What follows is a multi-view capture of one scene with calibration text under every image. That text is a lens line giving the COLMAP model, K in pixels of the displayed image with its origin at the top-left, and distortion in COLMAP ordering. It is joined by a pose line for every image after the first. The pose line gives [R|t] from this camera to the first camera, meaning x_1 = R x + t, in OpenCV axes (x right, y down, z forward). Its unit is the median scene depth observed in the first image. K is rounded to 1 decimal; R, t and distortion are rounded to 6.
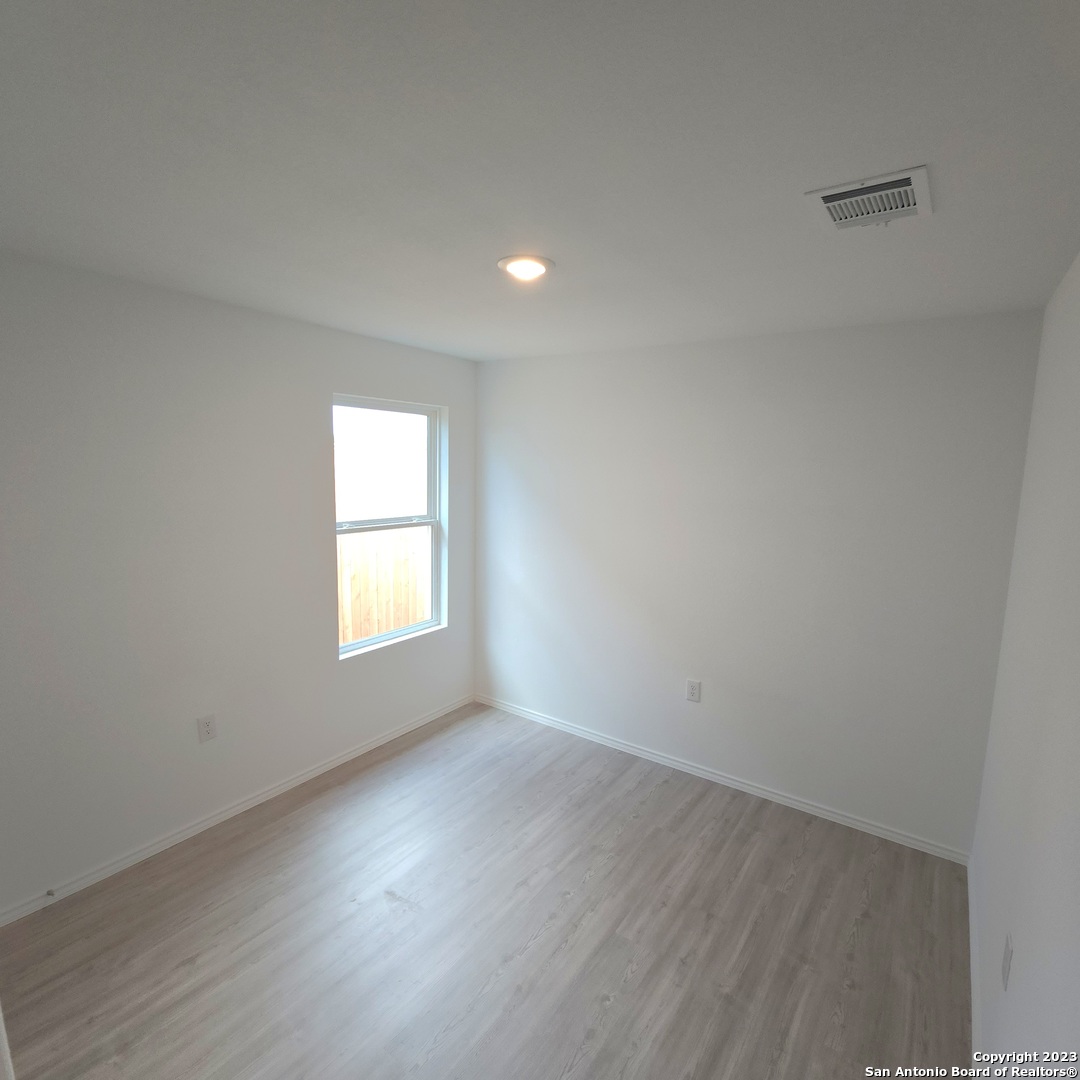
lens RADIAL K [[580.4, 0, 548.3], [0, 580.4, 540.0], [0, 0, 1]] dist [0.001472, -0.000781]
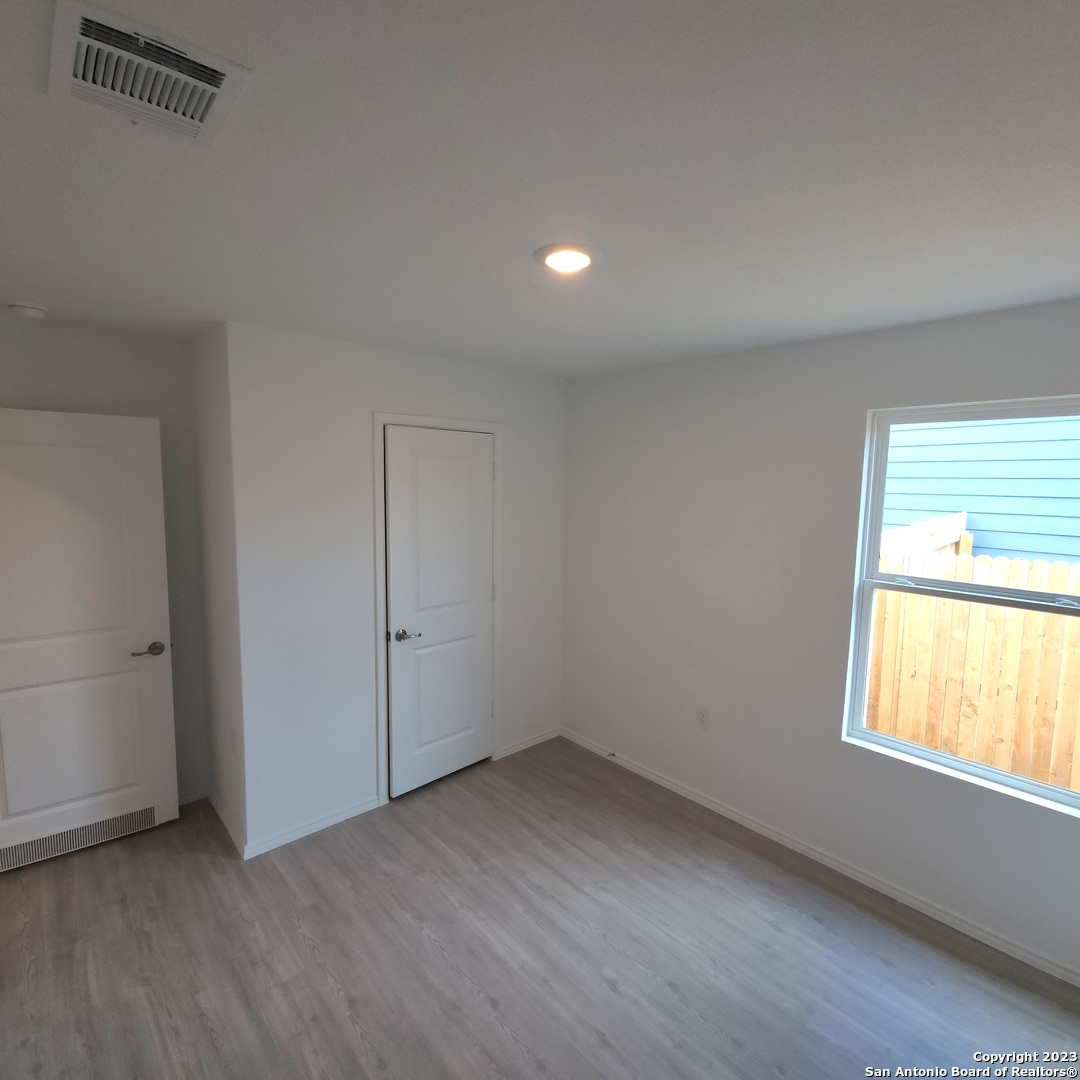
lens RADIAL K [[580.4, 0, 548.3], [0, 580.4, 540.0], [0, 0, 1]] dist [0.001472, -0.000781]
pose [[-0.226347, 0.071758, -0.971400, 0.691658], [-0.154423, 0.982026, 0.108525, -0.125950], [0.961728, 0.174571, -0.211198, 1.022738]]
